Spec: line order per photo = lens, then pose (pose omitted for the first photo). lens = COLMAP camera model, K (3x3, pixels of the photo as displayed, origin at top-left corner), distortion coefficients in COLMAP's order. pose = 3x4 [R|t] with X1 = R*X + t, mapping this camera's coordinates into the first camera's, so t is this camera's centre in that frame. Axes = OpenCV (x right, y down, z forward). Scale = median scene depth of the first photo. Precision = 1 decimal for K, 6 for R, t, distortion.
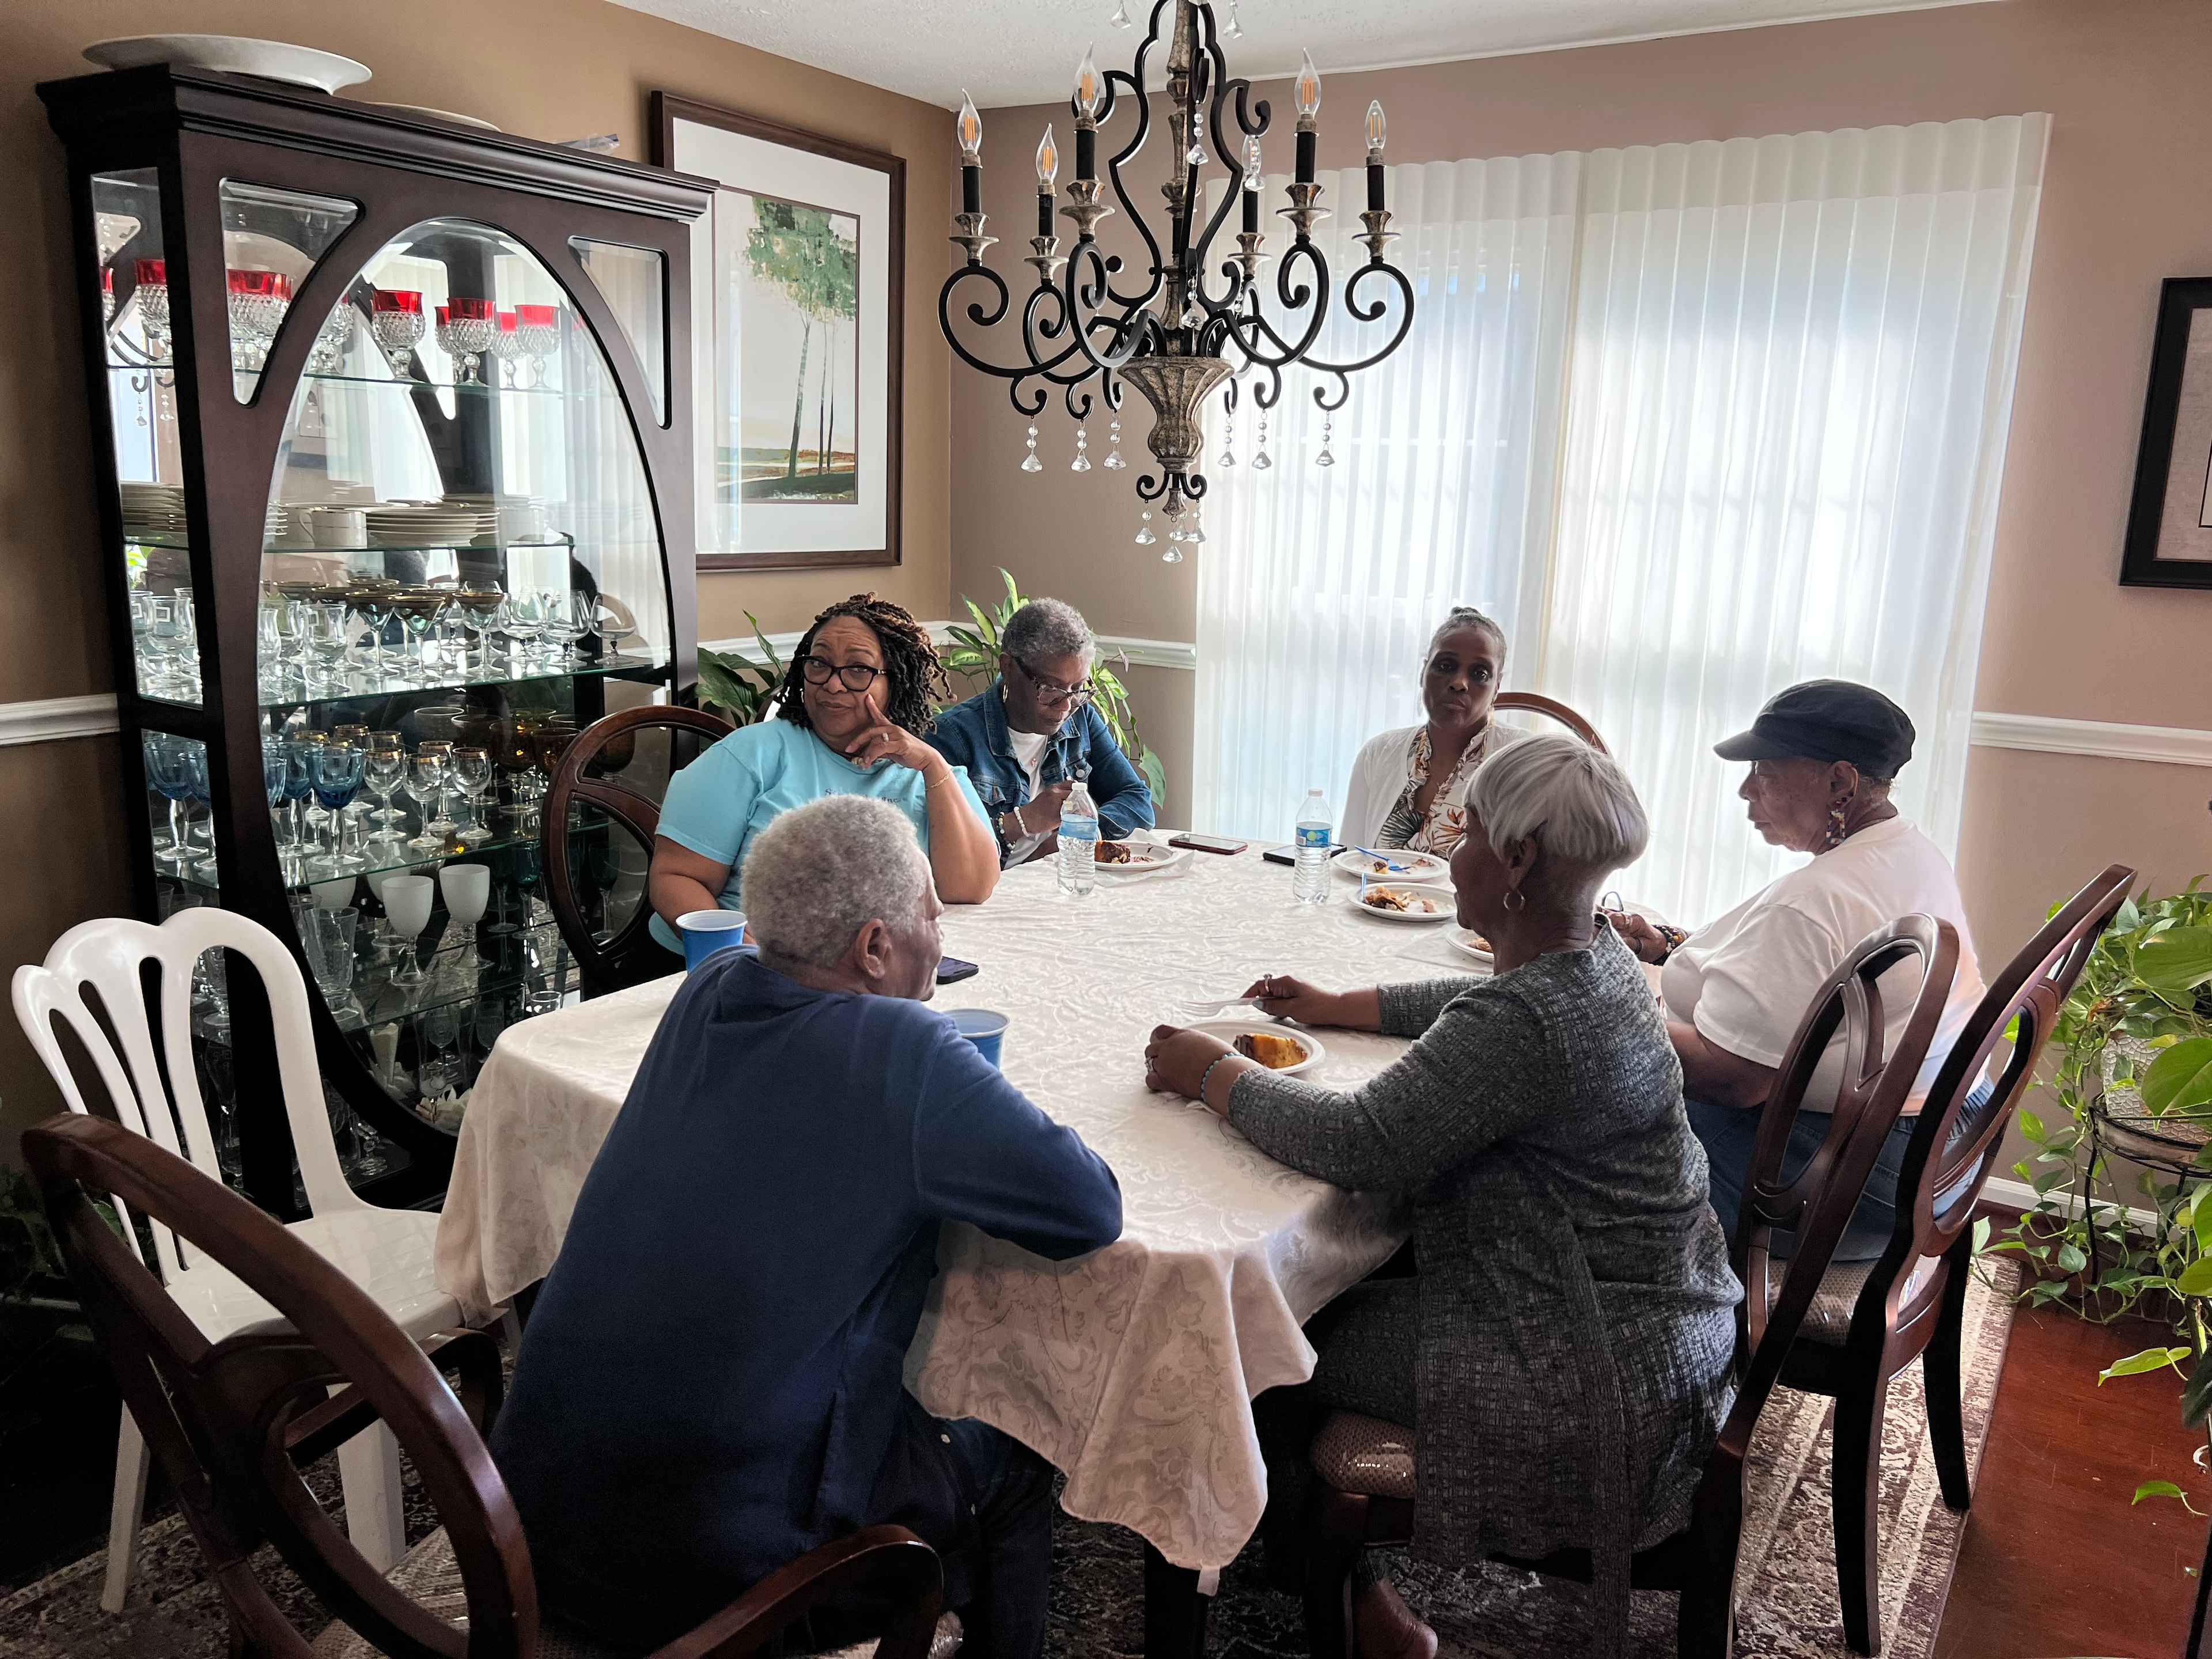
lens RADIAL K [[1727.2, 0, 1110.2], [0, 1727.2, 833.2], [0, 0, 1]] dist [0.031827, -0.035681]
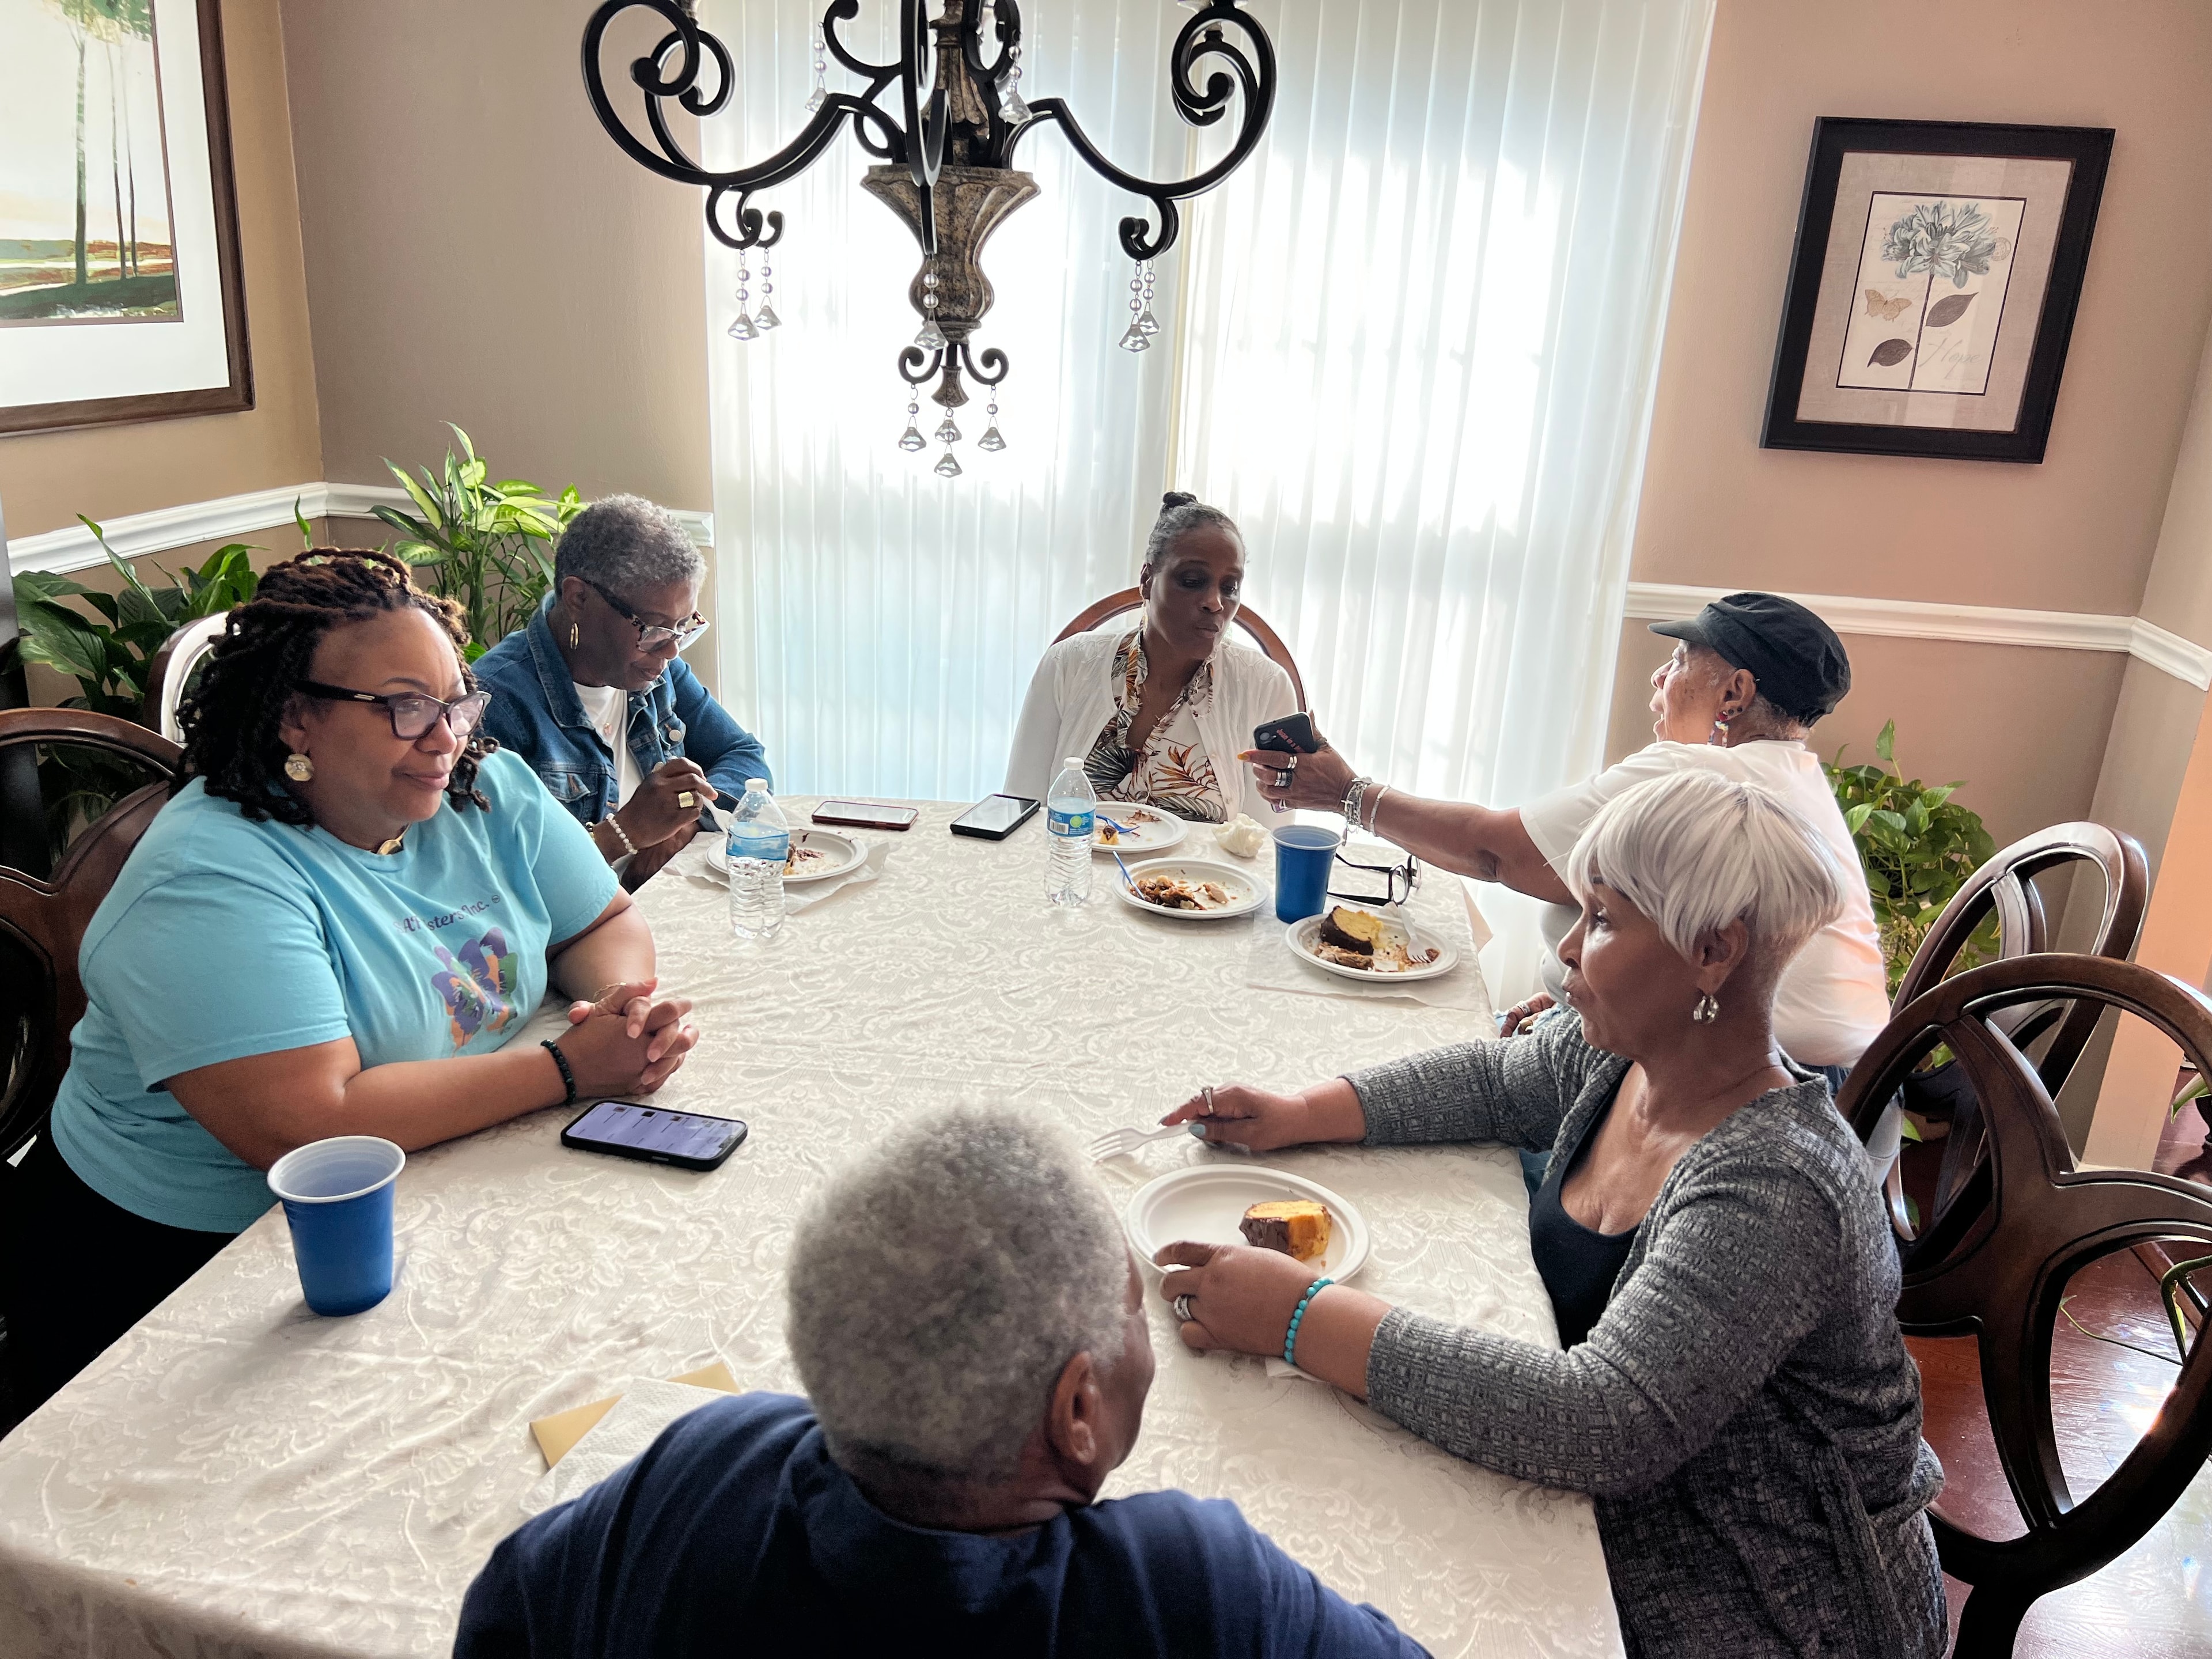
lens RADIAL K [[1727.2, 0, 1092.9], [0, 1727.2, 786.6], [0, 0, 1]] dist [0.031827, -0.035681]
pose [[0.901510, -0.104412, 0.419974, -0.191270], [0.059072, 0.991064, 0.119591, -0.103152], [-0.428708, -0.083003, 0.899622, 0.321871]]
